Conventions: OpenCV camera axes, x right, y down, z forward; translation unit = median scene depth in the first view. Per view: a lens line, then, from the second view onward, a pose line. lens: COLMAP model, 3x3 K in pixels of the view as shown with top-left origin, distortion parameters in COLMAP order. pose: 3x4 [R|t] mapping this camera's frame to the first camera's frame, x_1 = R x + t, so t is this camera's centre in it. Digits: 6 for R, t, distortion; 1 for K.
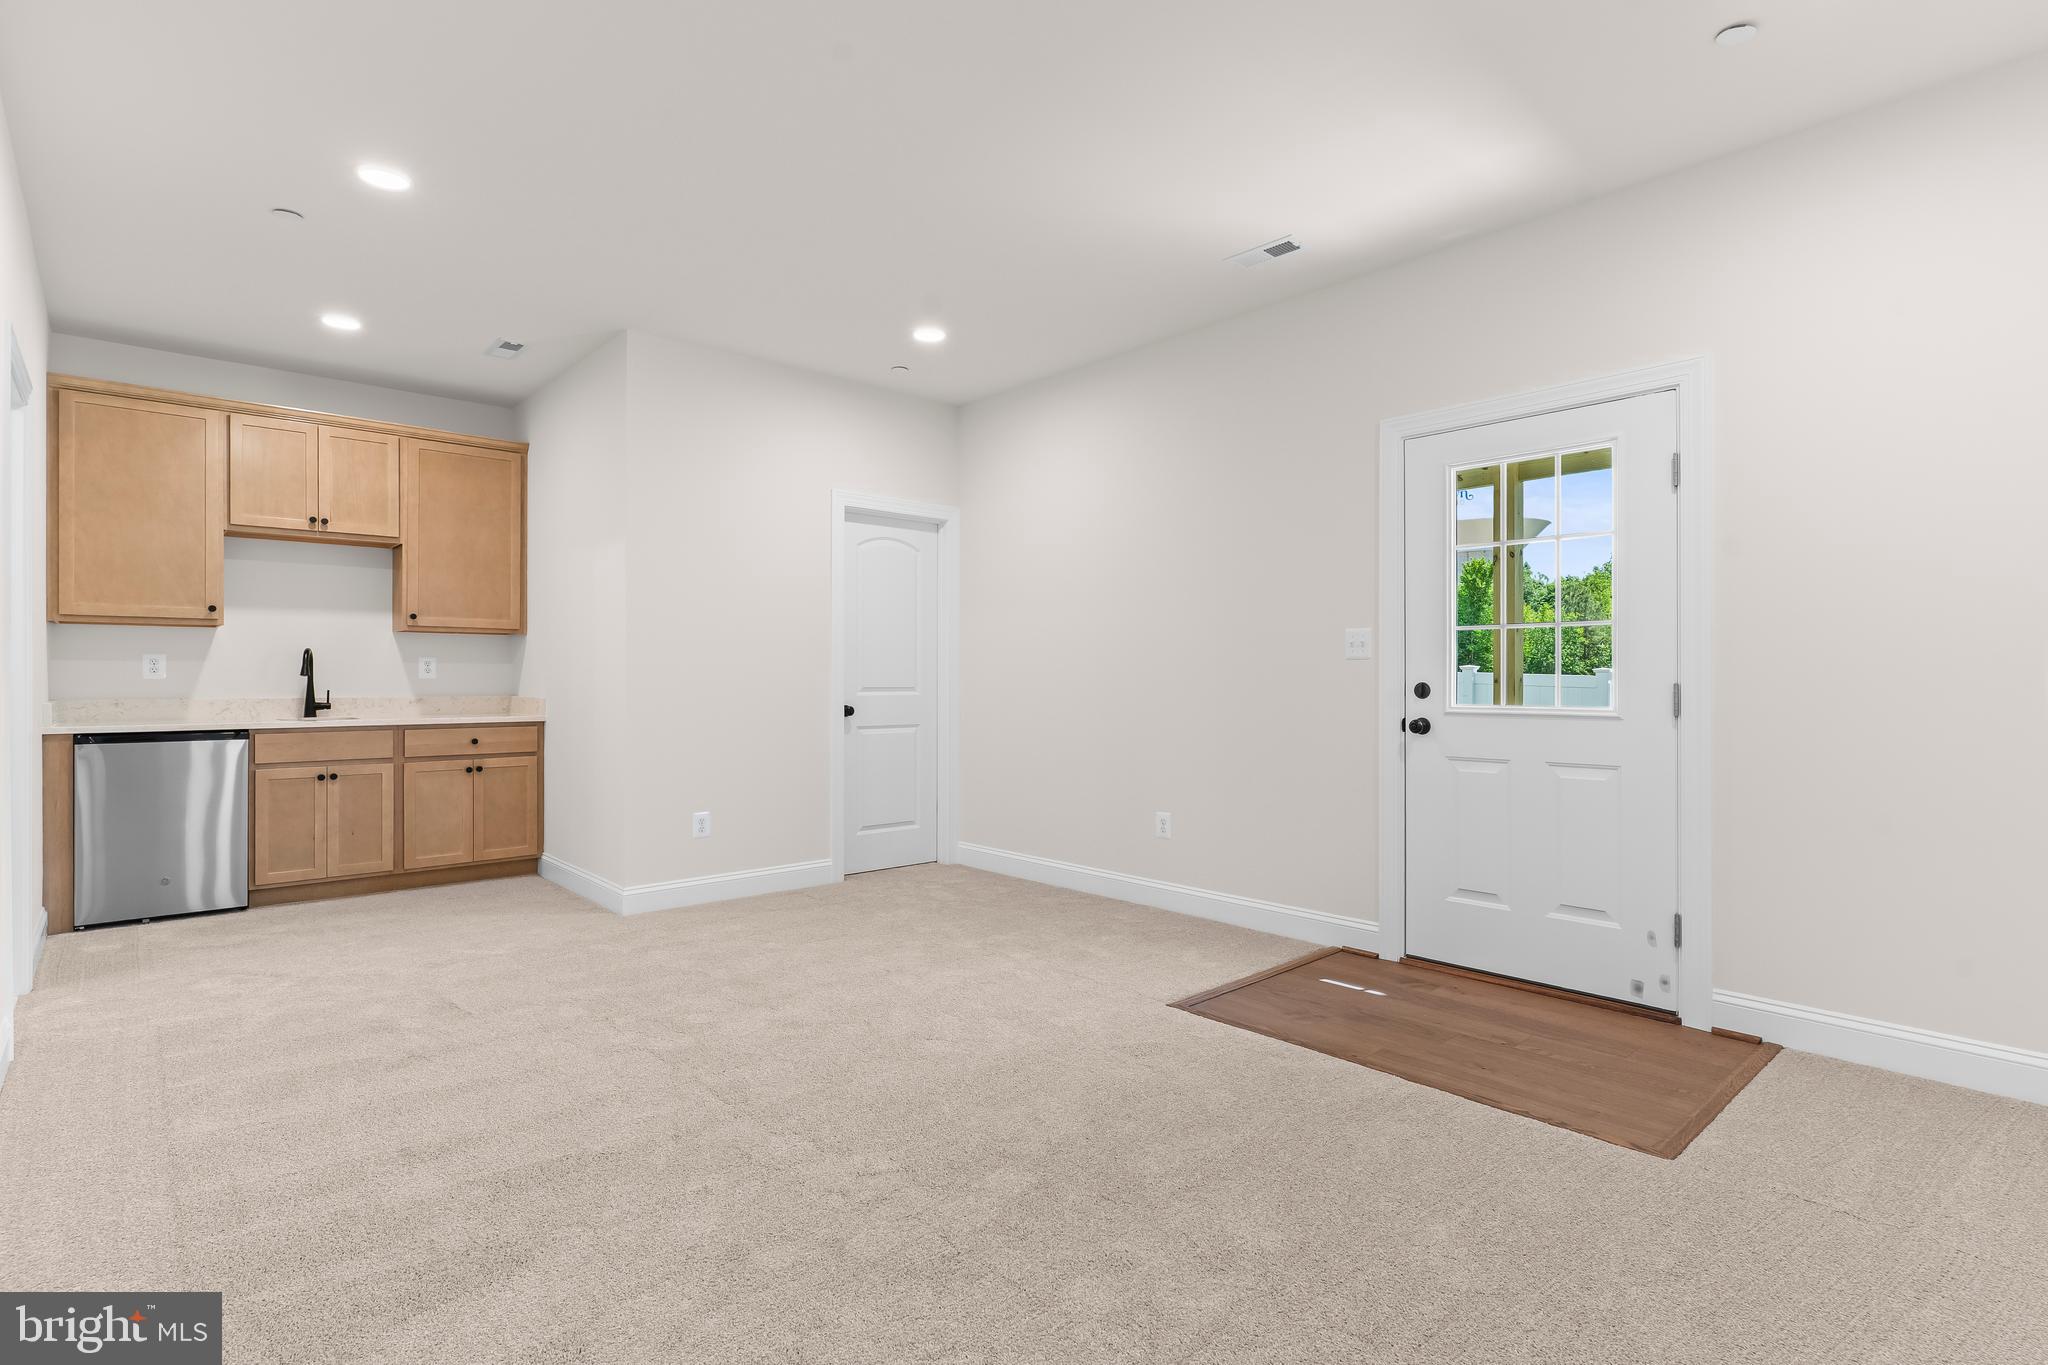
lens RADIAL K [[983.6, 0, 1011.2], [0, 983.6, 669.5], [0, 0, 1]] dist [0.002882, -0.000057]
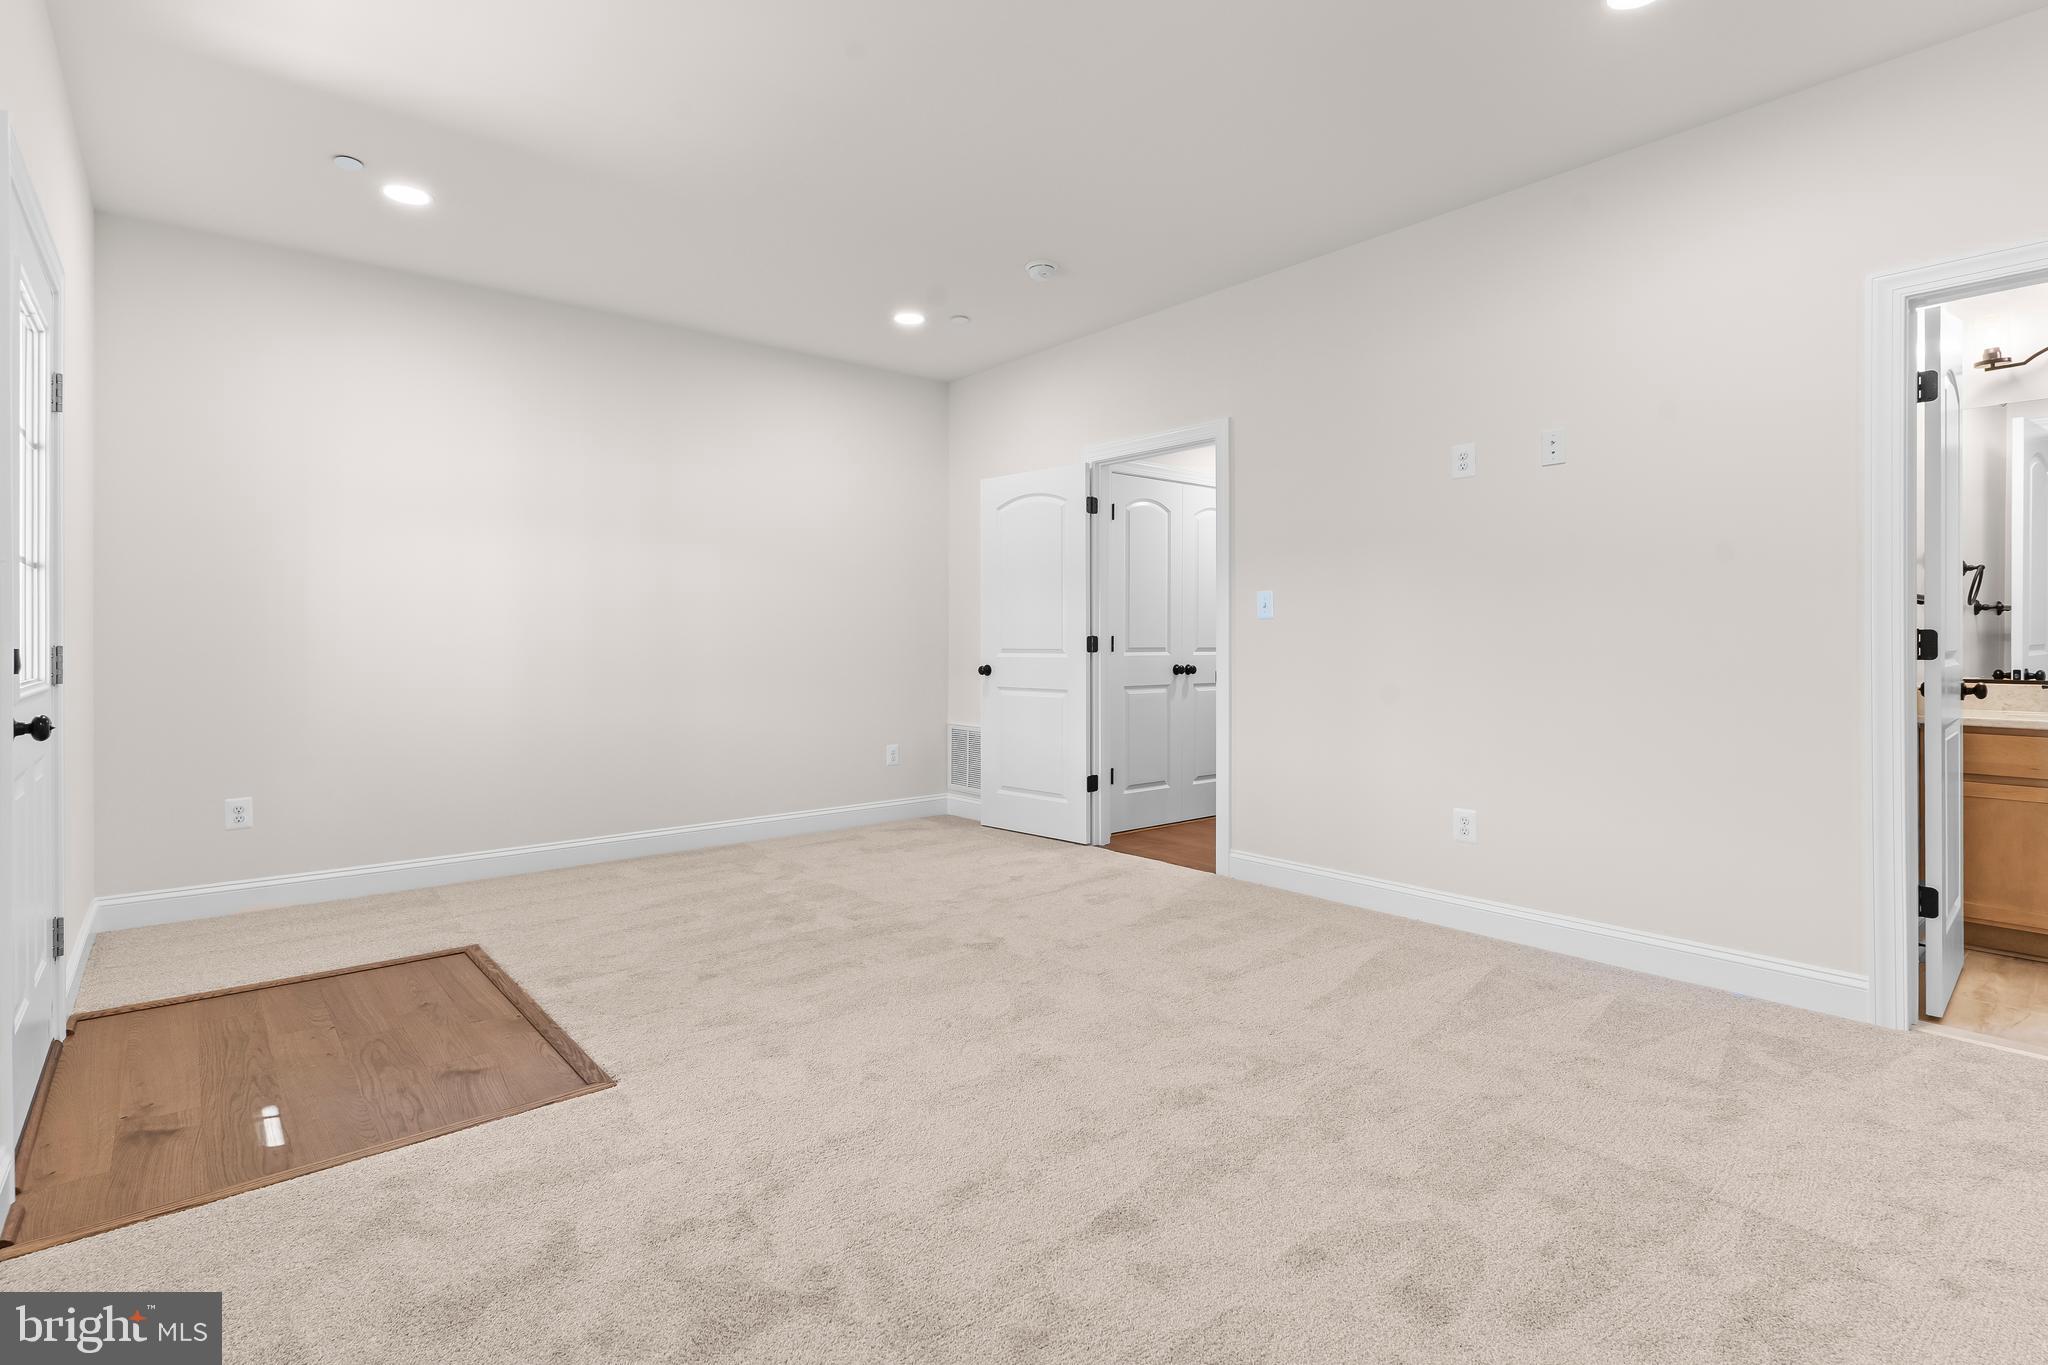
lens RADIAL K [[983.6, 0, 1011.2], [0, 983.6, 669.5], [0, 0, 1]] dist [0.002882, -0.000057]
pose [[-0.999954, -0.000274, 0.009553, -0.145605], [-0.000220, 0.999984, 0.005638, 0.029907], [-0.009555, 0.005636, -0.999938, 1.782960]]
